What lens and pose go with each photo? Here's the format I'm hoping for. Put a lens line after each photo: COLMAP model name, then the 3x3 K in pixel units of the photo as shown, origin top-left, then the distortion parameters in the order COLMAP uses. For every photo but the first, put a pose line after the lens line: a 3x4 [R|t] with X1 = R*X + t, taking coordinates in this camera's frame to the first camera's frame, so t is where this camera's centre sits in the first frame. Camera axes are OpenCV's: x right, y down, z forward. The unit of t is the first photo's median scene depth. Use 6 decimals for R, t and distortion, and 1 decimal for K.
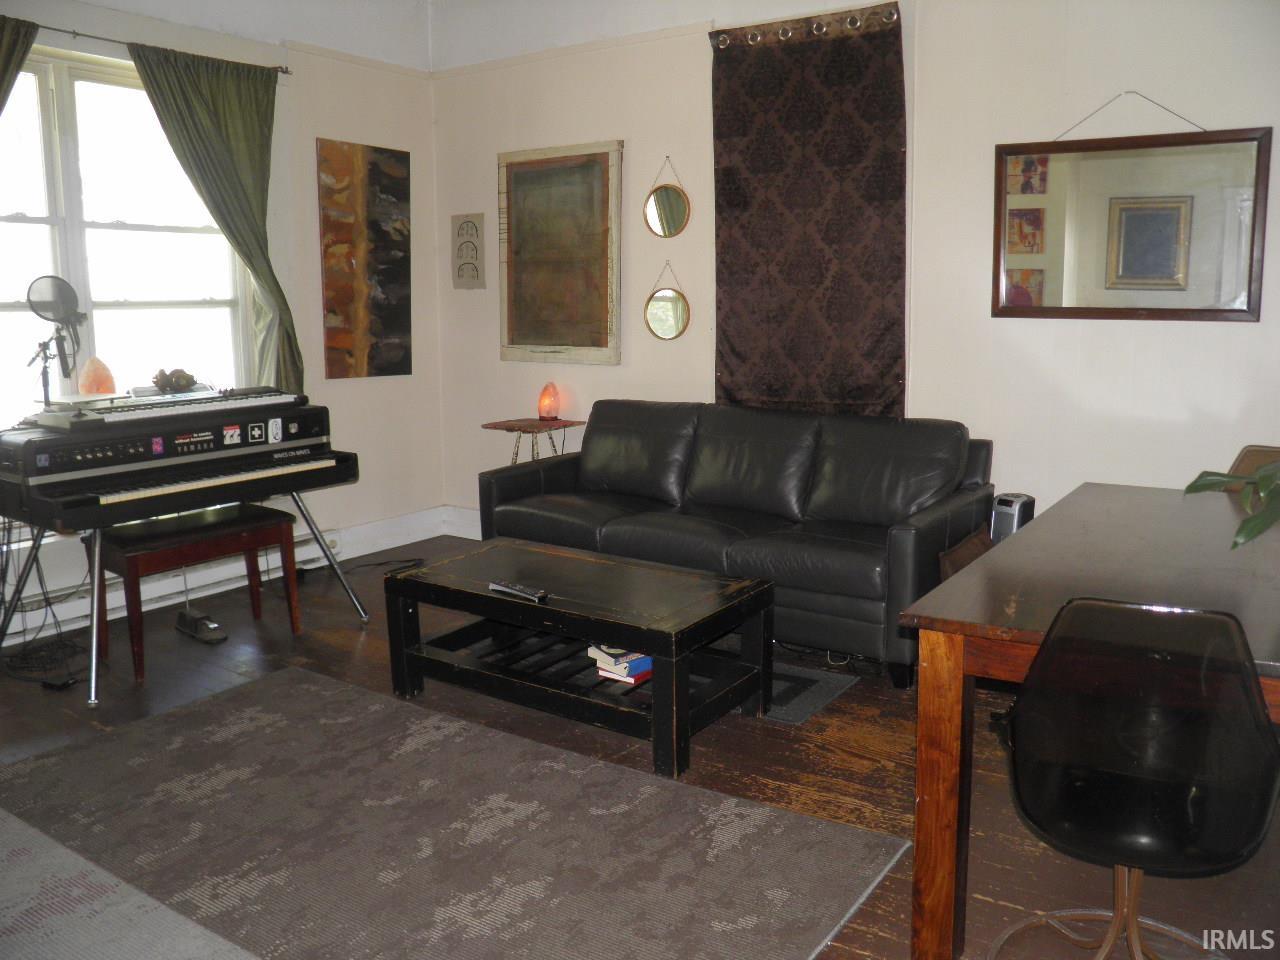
lens RADIAL K [[1054.8, 0, 659.8], [0, 1054.8, 483.4], [0, 0, 1]] dist [-0.151715, 0.106130]
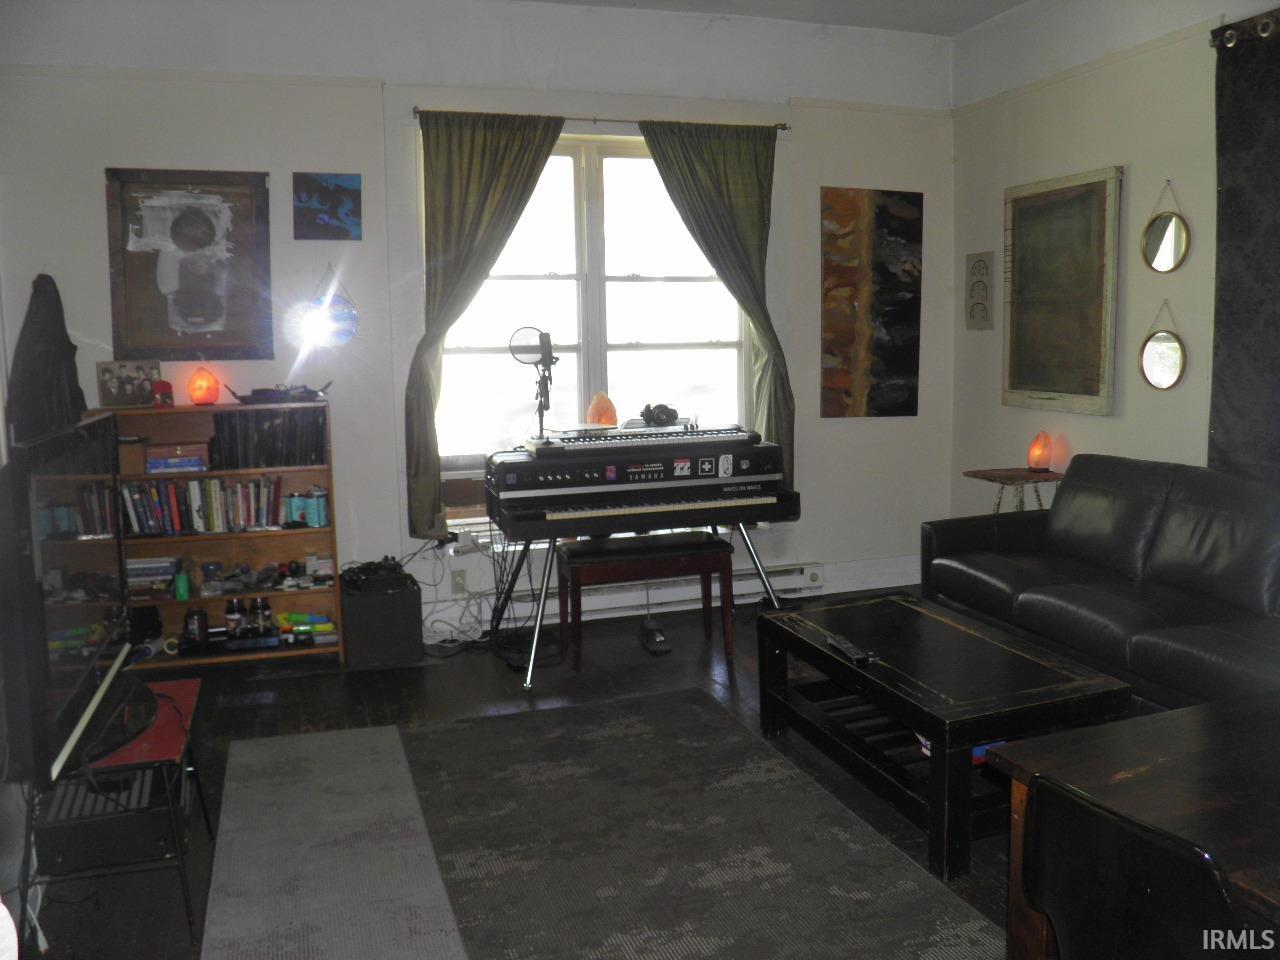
lens RADIAL K [[1050.9, 0, 640.0], [0, 1050.9, 480.0], [0, 0, 1]] dist [-0.159696, 0.103199]
pose [[0.787947, 0.068110, -0.611965, 0.199918], [-0.086759, 0.996229, -0.000830, -0.024619], [0.609601, 0.053748, 0.790884, 0.076685]]
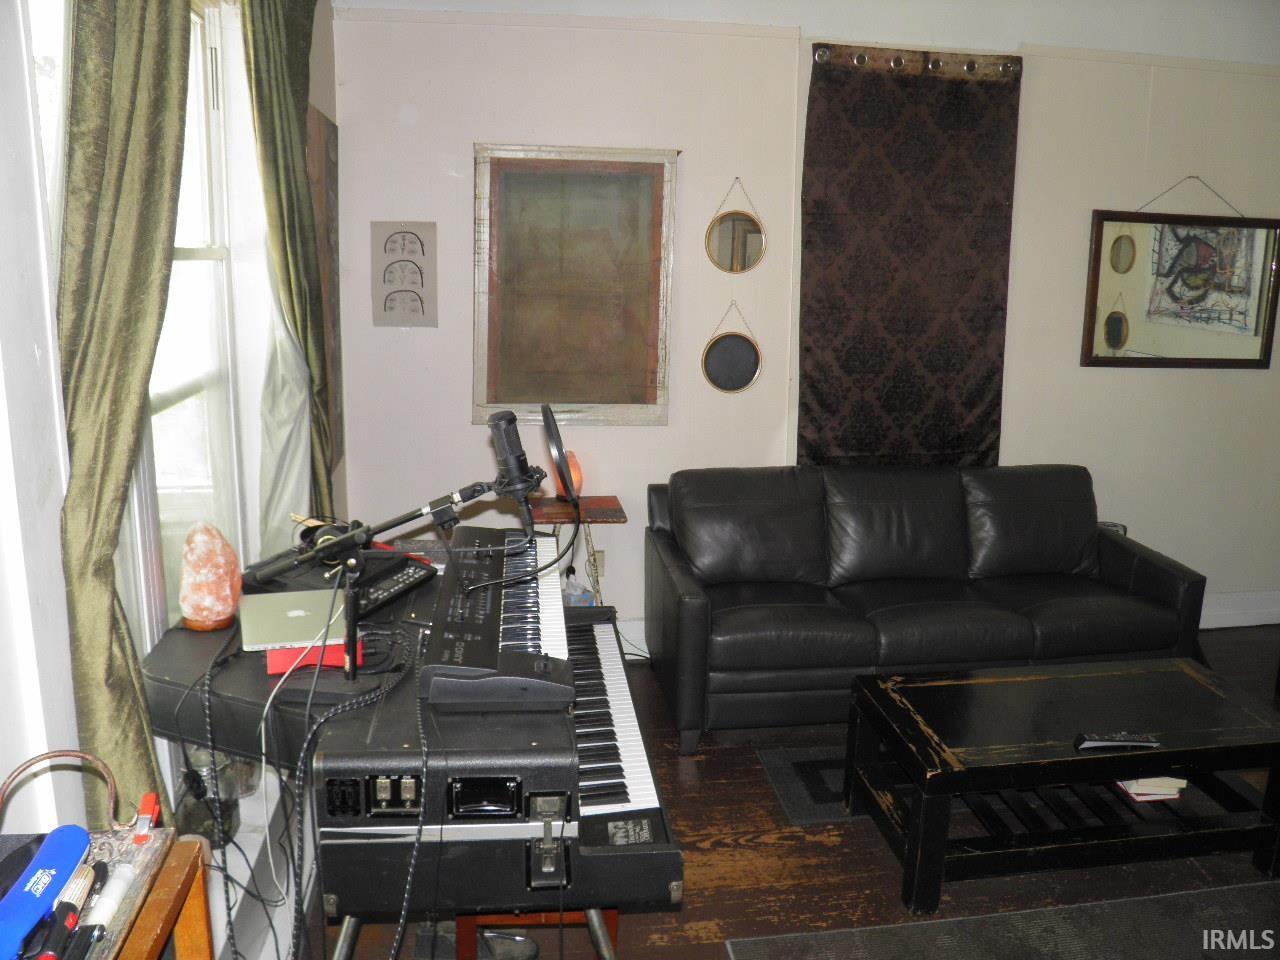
lens RADIAL K [[1054.8, 0, 659.8], [0, 1054.8, 483.4], [0, 0, 1]] dist [-0.151715, 0.106130]
pose [[0.737935, -0.123479, 0.663480, -0.659501], [0.093188, 0.992345, 0.081039, -0.148345], [-0.668408, 0.002026, 0.743792, 0.431846]]
